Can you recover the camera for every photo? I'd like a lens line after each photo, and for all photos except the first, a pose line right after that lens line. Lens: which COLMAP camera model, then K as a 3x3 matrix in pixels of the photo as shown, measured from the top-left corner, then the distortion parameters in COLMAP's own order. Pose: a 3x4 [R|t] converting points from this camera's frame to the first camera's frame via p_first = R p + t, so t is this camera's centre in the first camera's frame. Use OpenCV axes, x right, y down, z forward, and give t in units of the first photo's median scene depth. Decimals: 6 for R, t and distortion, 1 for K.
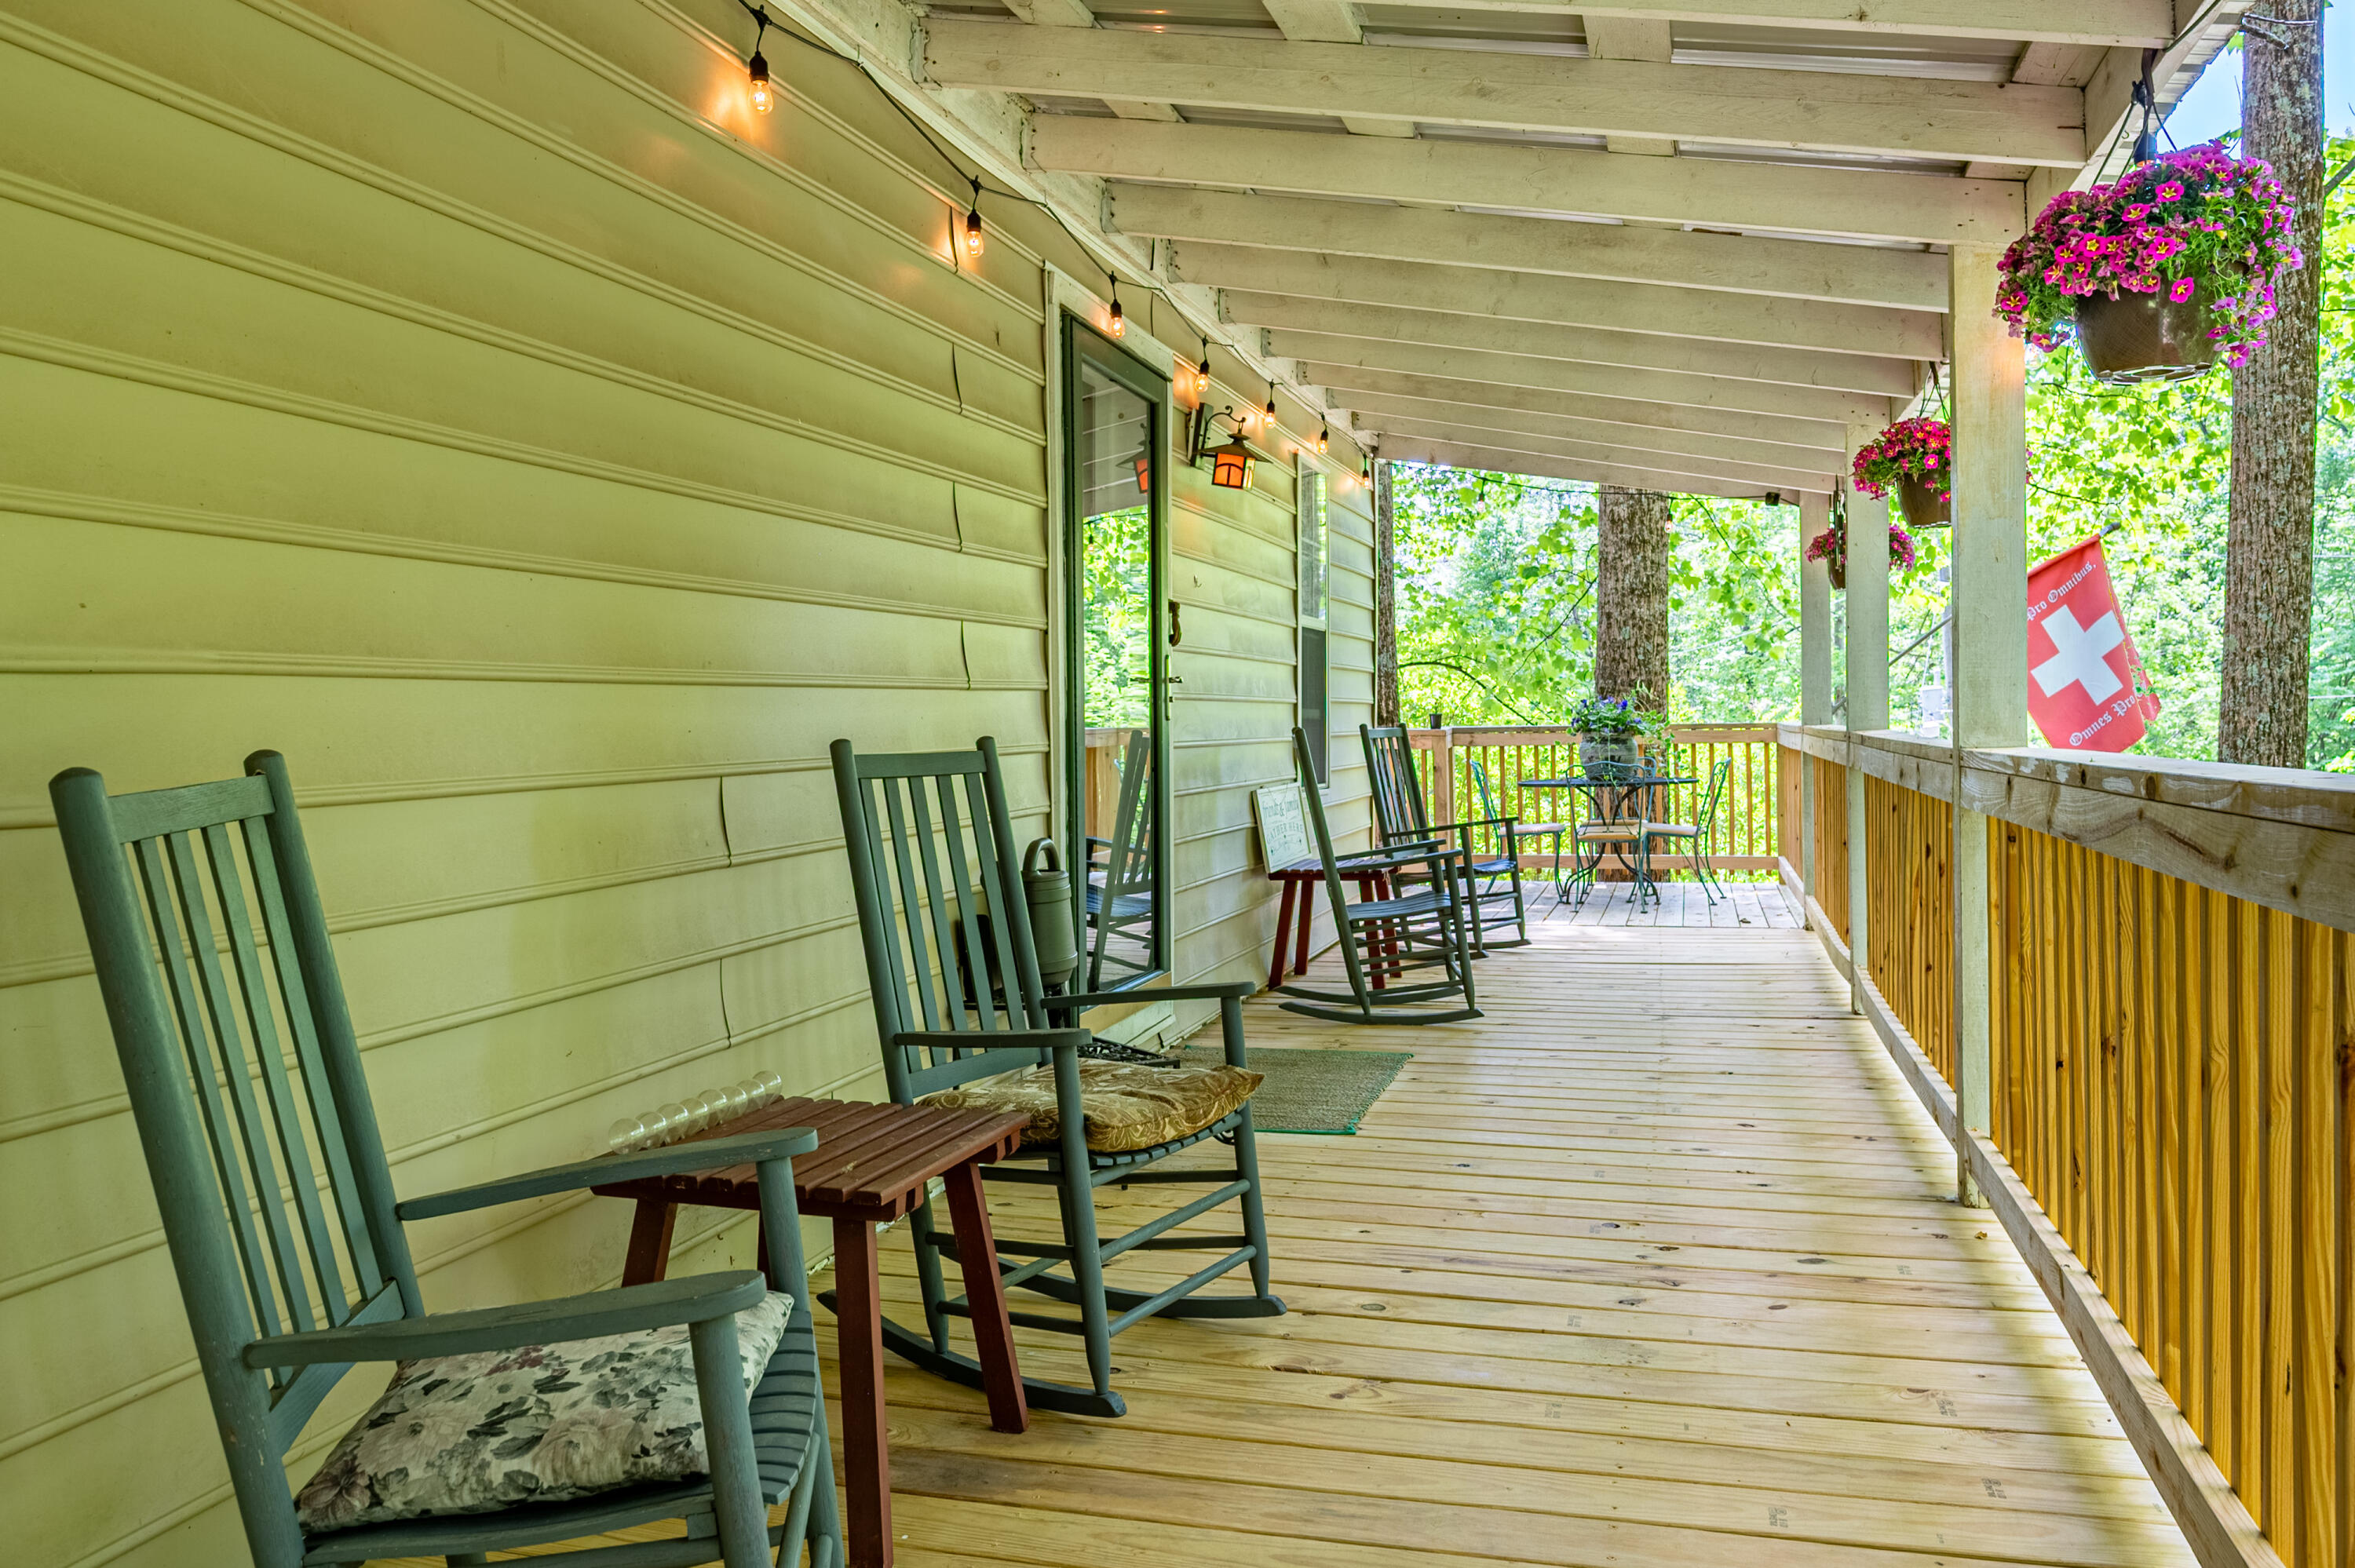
lens RADIAL K [[1588.5, 0, 1204.6], [0, 1588.5, 752.7], [0, 0, 1]] dist [-0.010621, 0.001170]
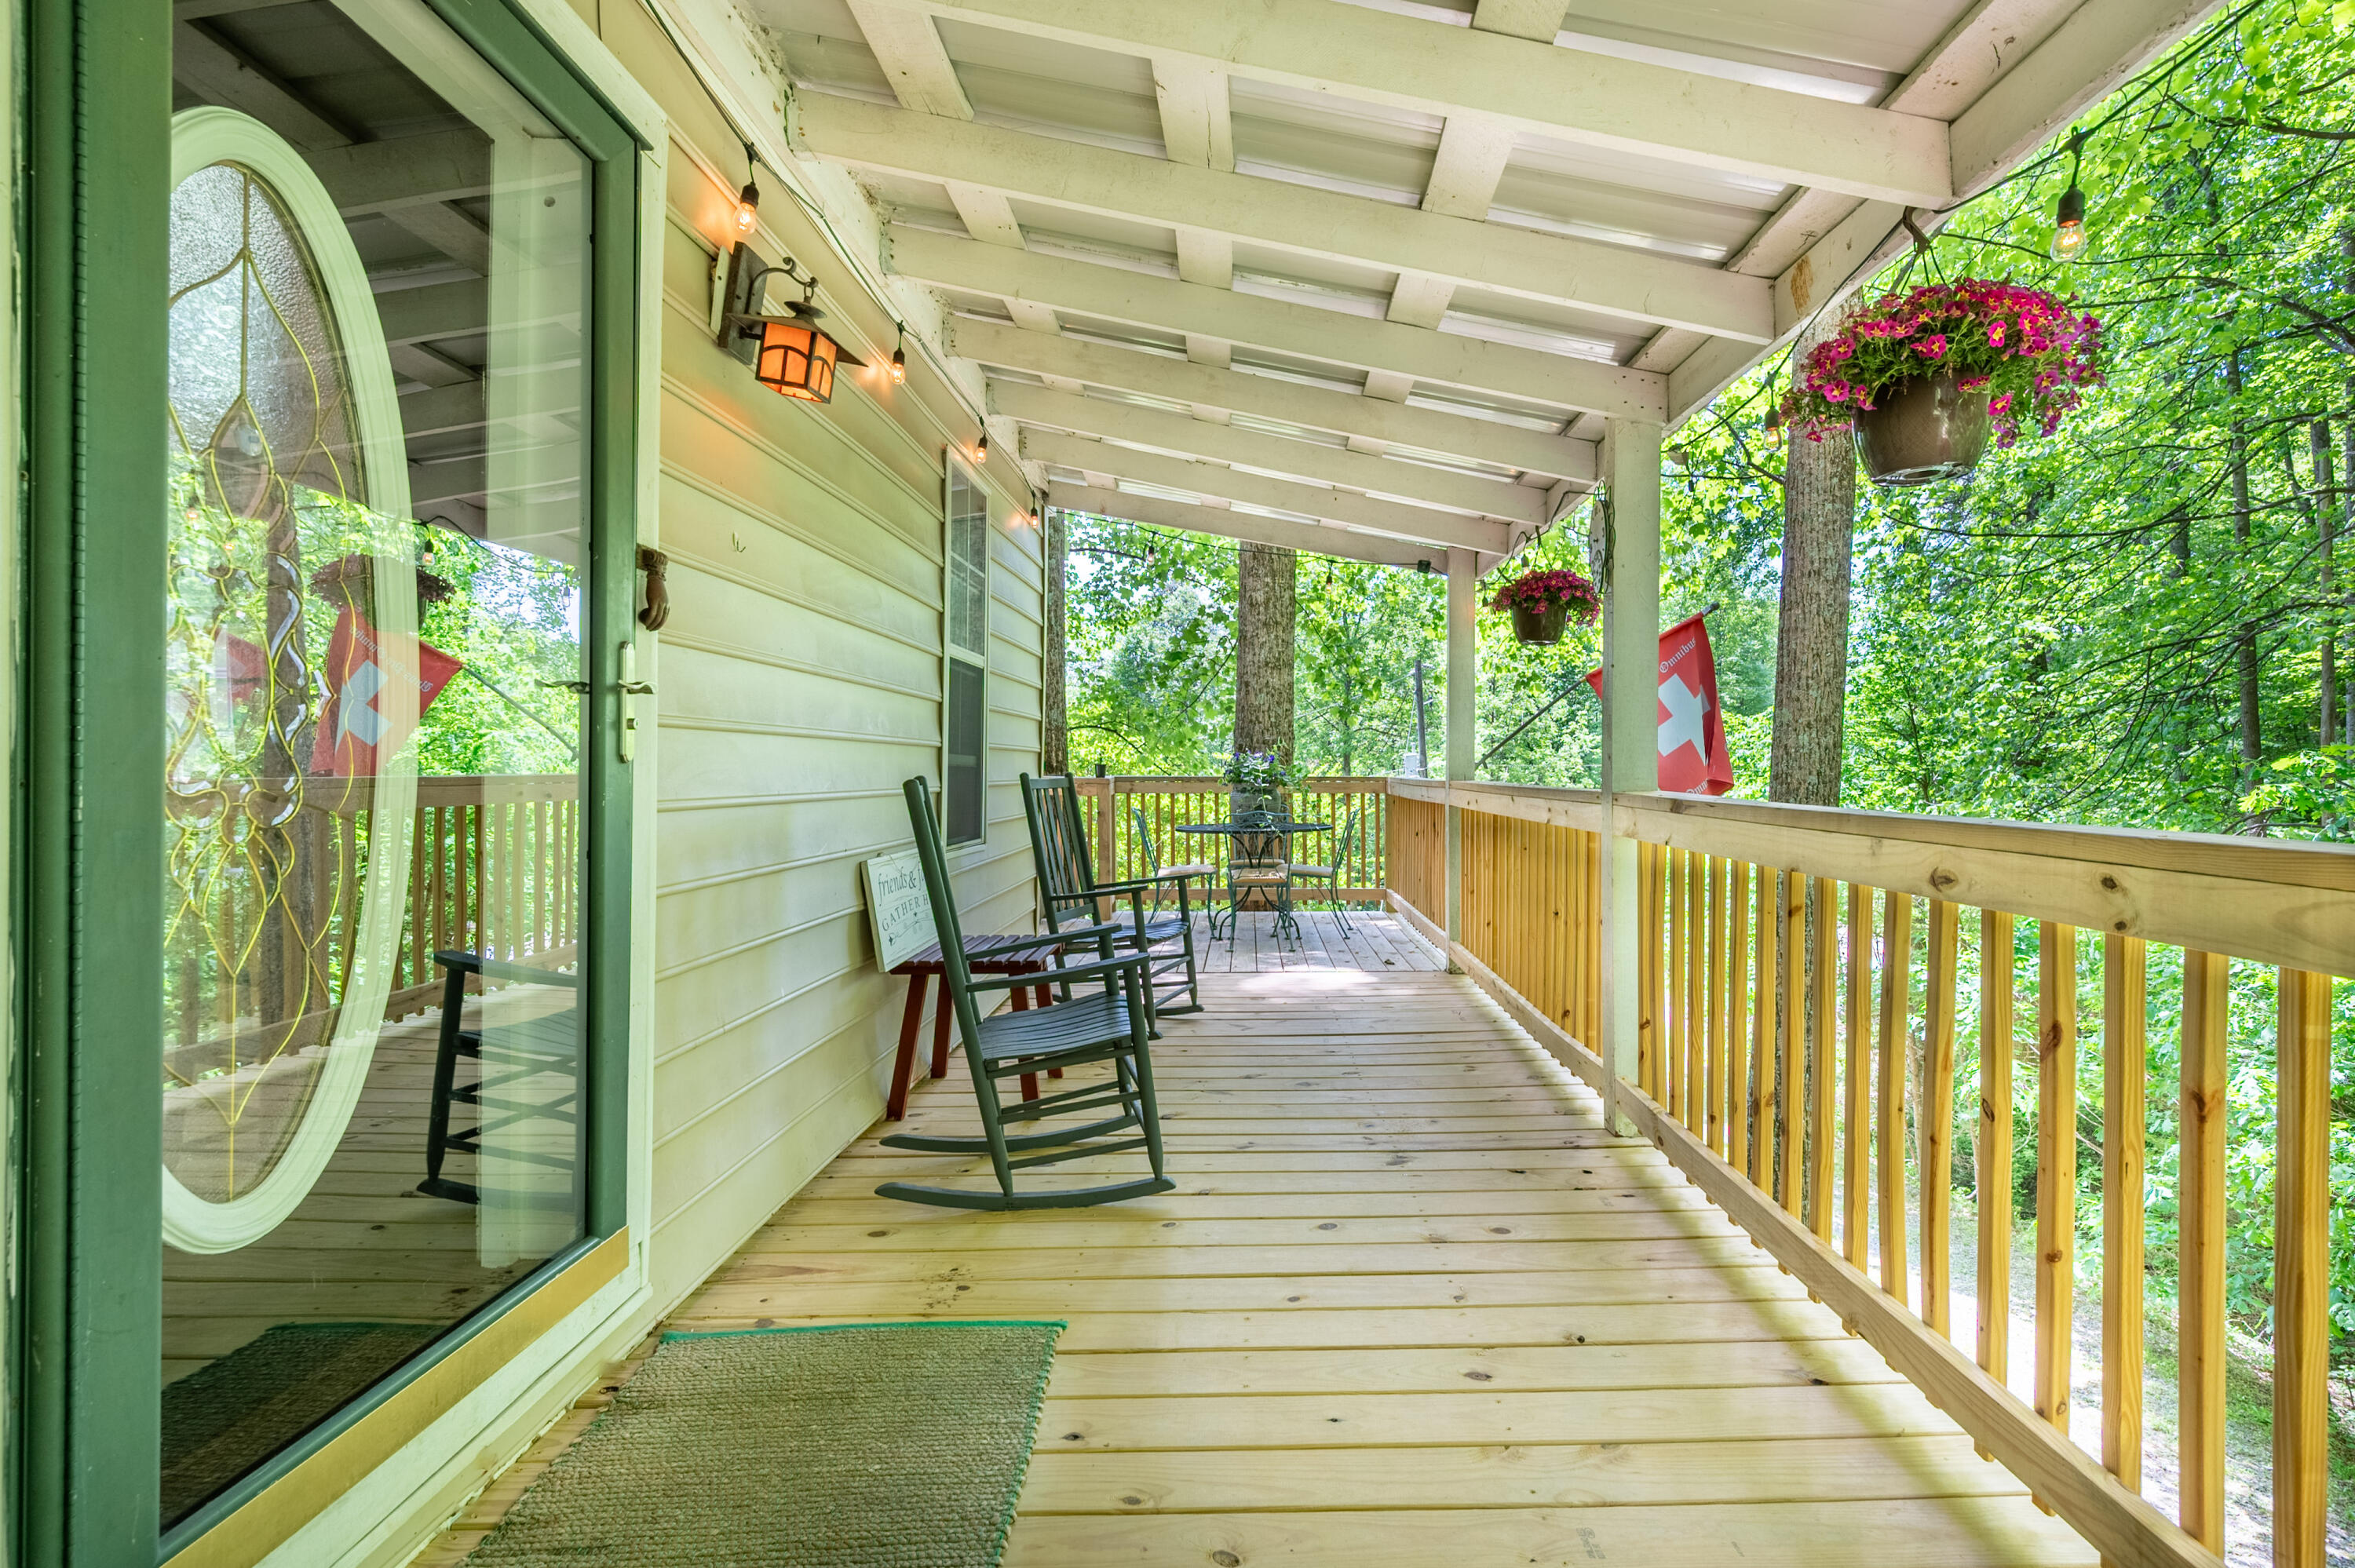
lens RADIAL K [[1029.1, 0, 1250.0], [0, 1029.1, 776.1], [0, 0, 1]] dist [-0.001200, -0.000045]
pose [[0.956993, 0.014573, 0.289744, 0.051626], [-0.010296, 0.999814, -0.016280, -0.008096], [-0.289927, 0.012597, 0.956966, 0.393923]]
